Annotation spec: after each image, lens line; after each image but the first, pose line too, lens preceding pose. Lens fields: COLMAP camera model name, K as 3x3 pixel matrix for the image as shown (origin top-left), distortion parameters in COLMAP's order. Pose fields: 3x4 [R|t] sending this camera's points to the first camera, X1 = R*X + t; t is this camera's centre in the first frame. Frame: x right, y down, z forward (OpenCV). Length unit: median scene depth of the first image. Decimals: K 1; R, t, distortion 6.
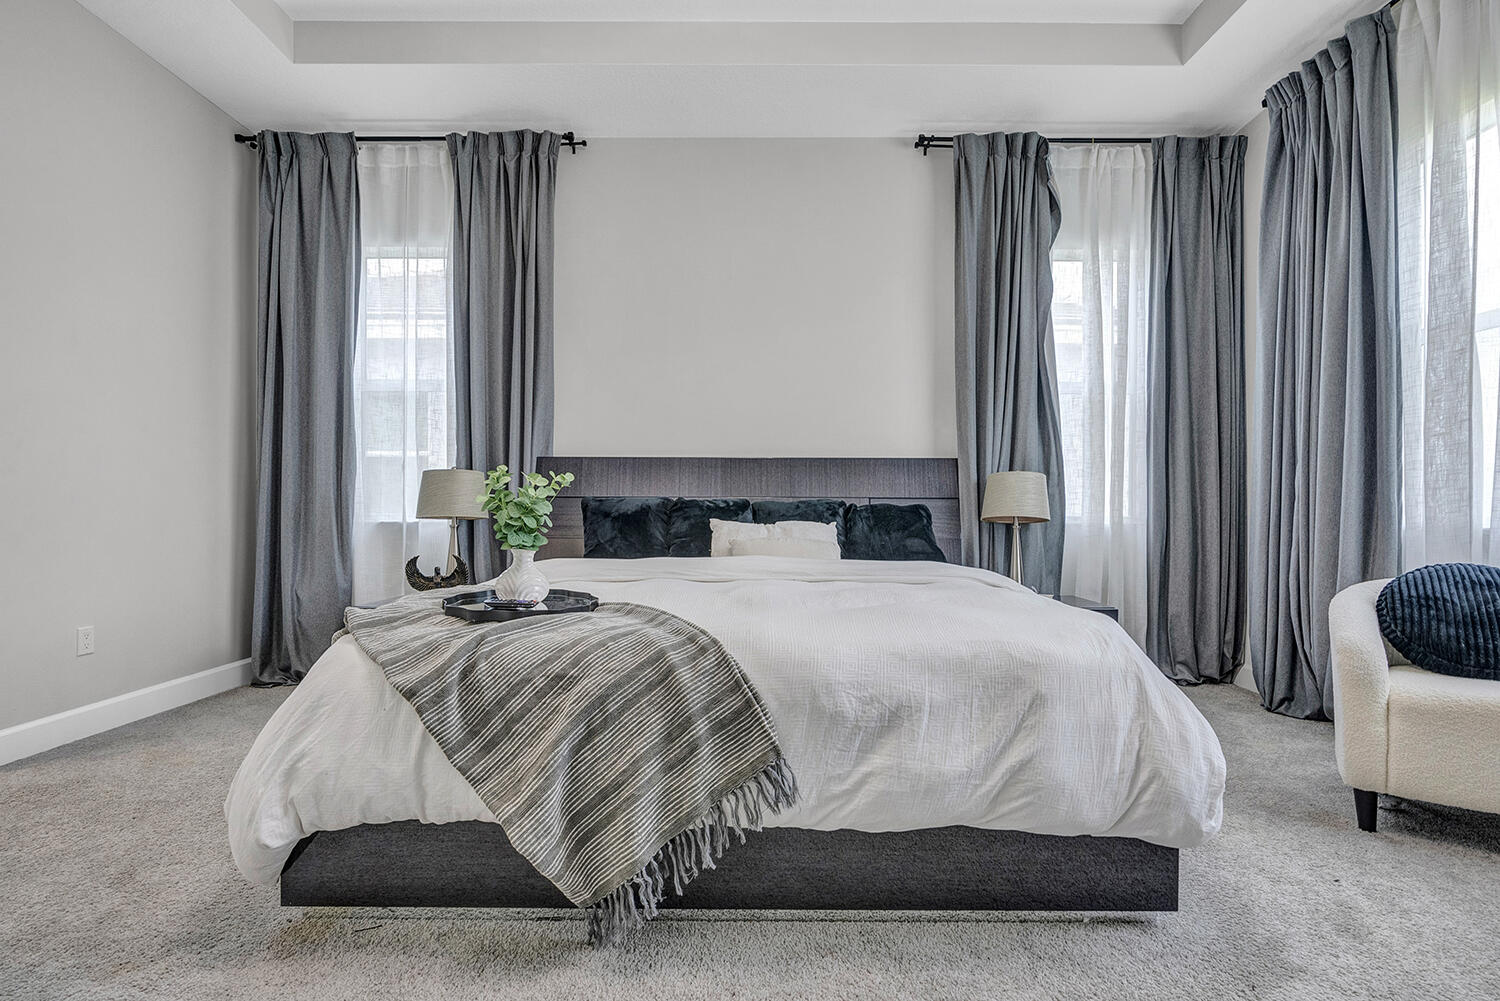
lens RADIAL K [[680.2, 0, 754.1], [0, 680.2, 515.0], [0, 0, 1]] dist [-0.004790, -0.000159]
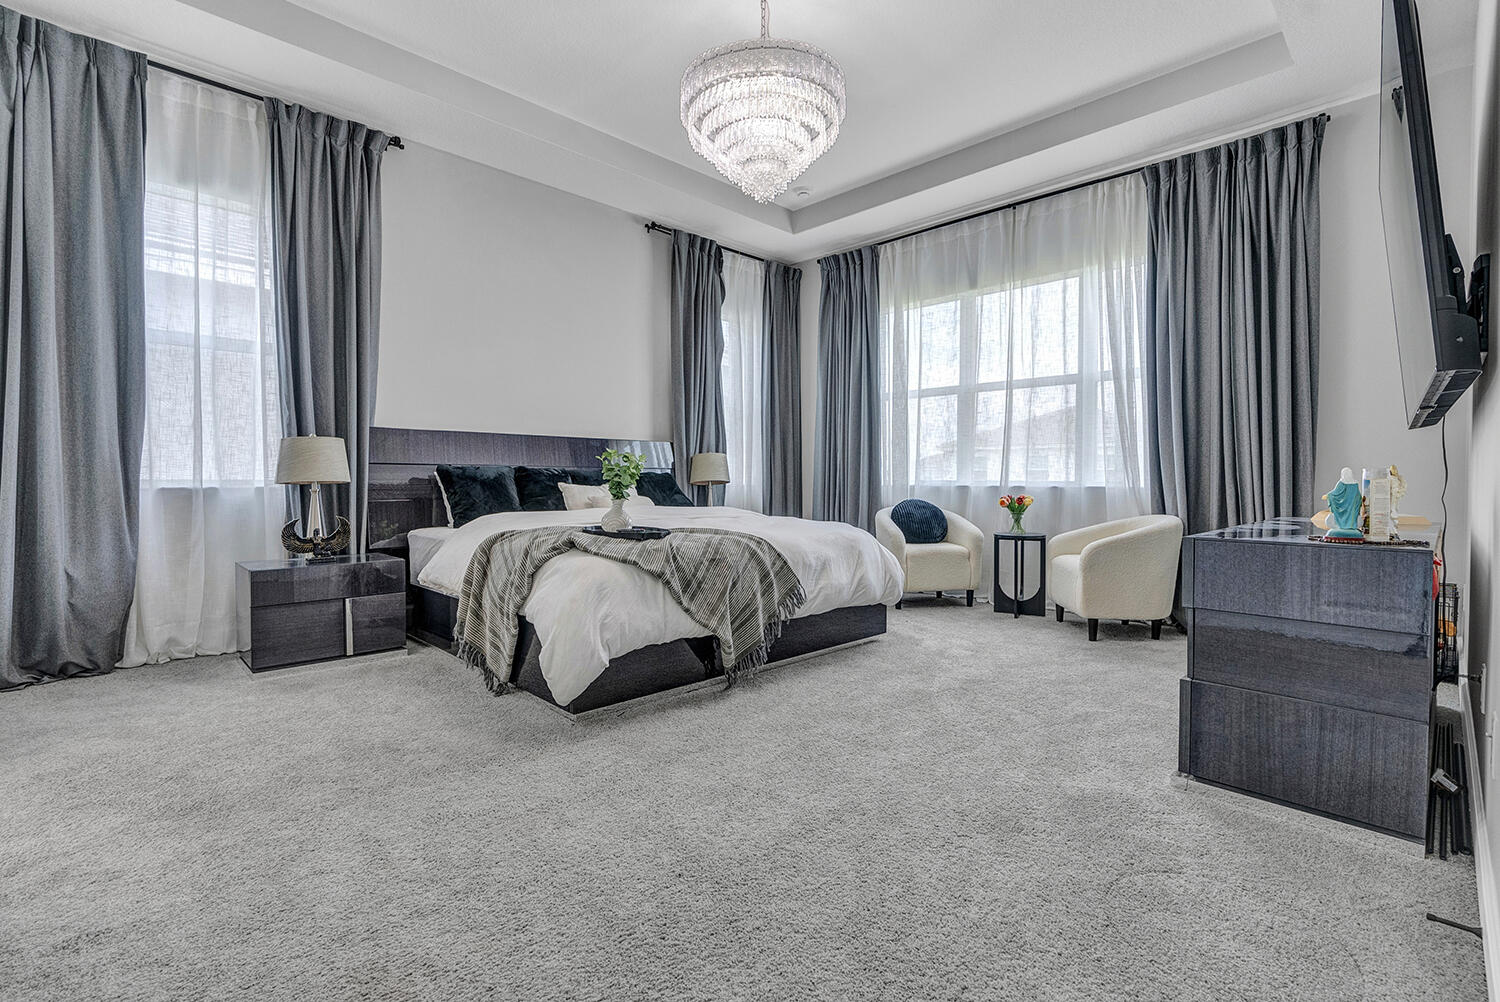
lens RADIAL K [[680.2, 0, 752.8], [0, 680.2, 487.7], [0, 0, 1]] dist [-0.012676, -0.000722]
pose [[0.714350, -0.007867, 0.699744, -0.700575], [0.001572, 0.999952, 0.009637, 0.002941], [-0.699787, -0.005785, 0.714328, -0.224466]]
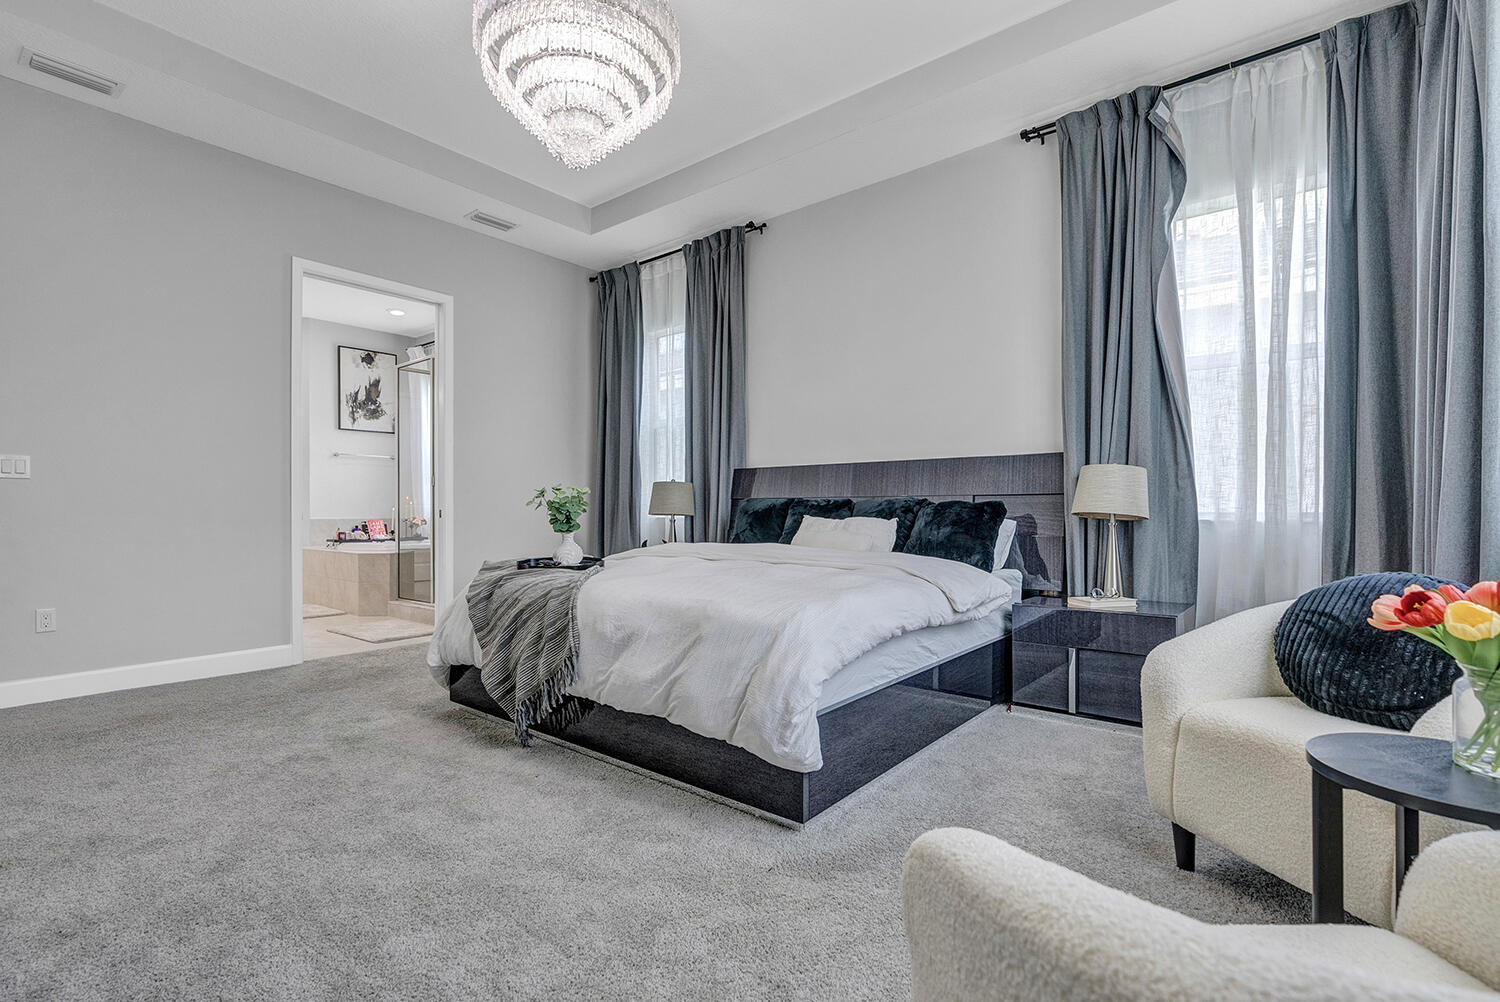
lens RADIAL K [[685.6, 0, 750.0], [0, 685.6, 501.0], [0, 0, 1]] dist [-0.001259, -0.000233]
pose [[0.777799, -0.012306, -0.628393, 0.619984], [0.003363, 0.999875, -0.015419, -0.001687], [0.628505, 0.009879, 0.777743, -0.032444]]
